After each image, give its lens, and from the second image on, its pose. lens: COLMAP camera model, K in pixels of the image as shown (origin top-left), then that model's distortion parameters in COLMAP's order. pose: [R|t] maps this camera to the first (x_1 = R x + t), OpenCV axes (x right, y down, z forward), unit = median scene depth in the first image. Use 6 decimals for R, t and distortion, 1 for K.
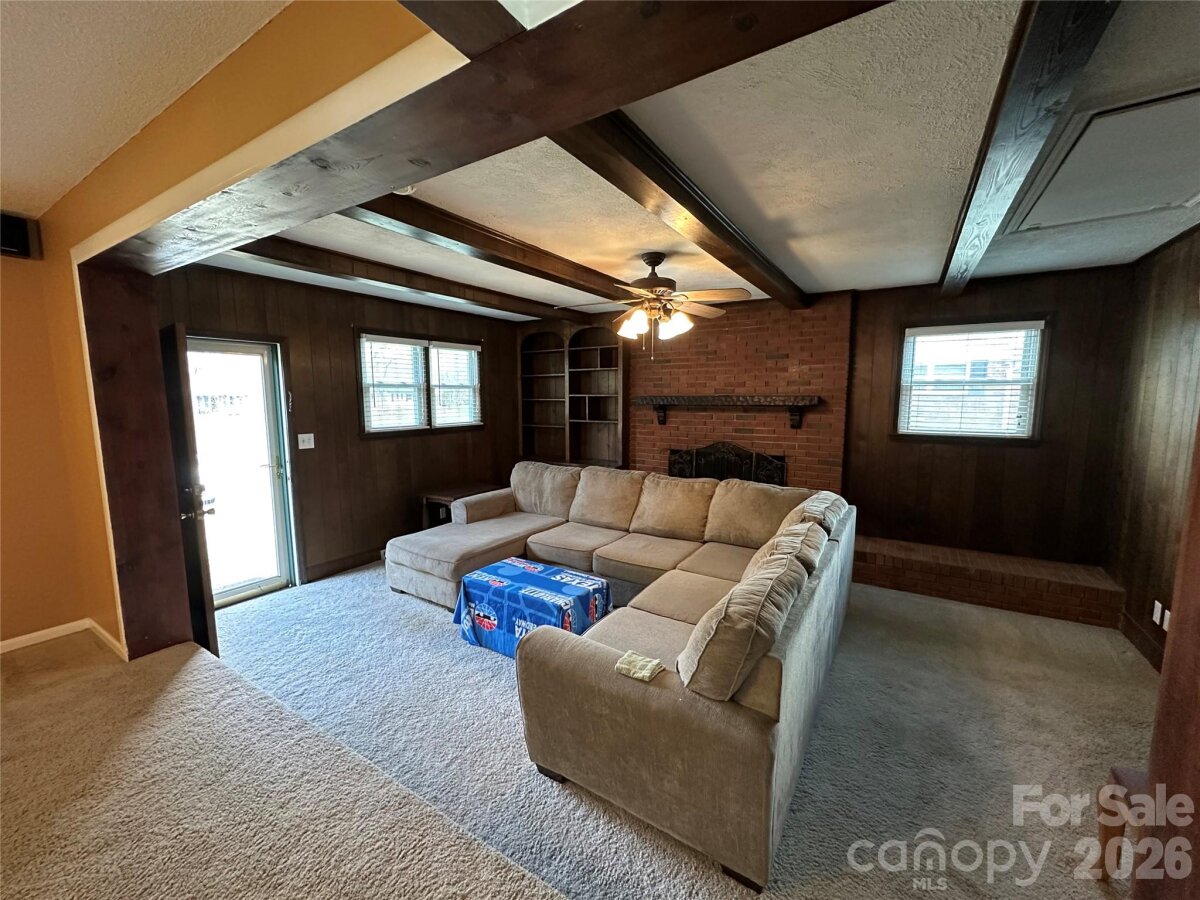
lens RADIAL K [[479.0, 0, 600.0], [0, 479.0, 450.0], [0, 0, 1]] dist [-0.003629, 0.000441]
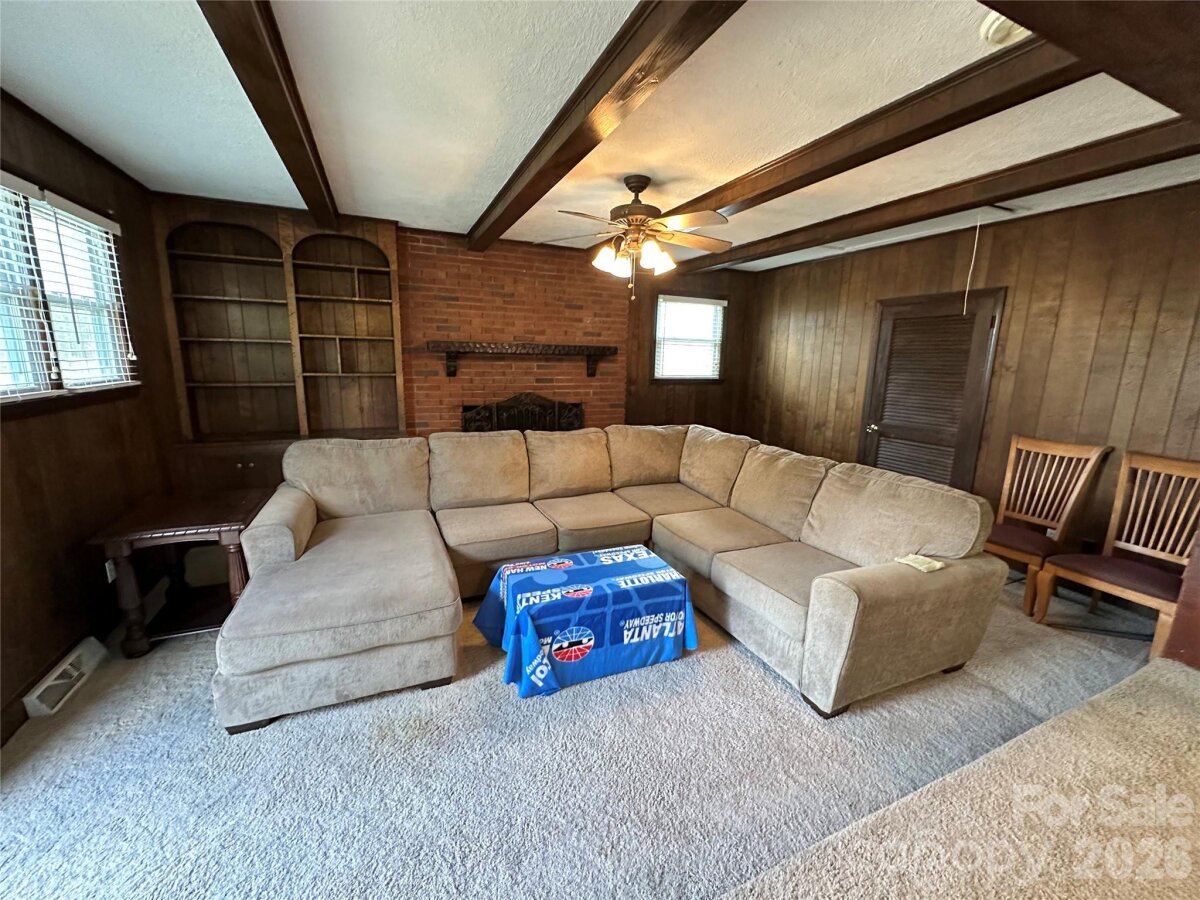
lens RADIAL K [[479.0, 0, 600.0], [0, 479.0, 450.0], [0, 0, 1]] dist [-0.003629, 0.000441]
pose [[0.555953, -0.145087, 0.818453, -0.719947], [0.070423, 0.989330, 0.127542, -0.025143], [-0.828225, -0.013270, 0.560239, 0.541118]]
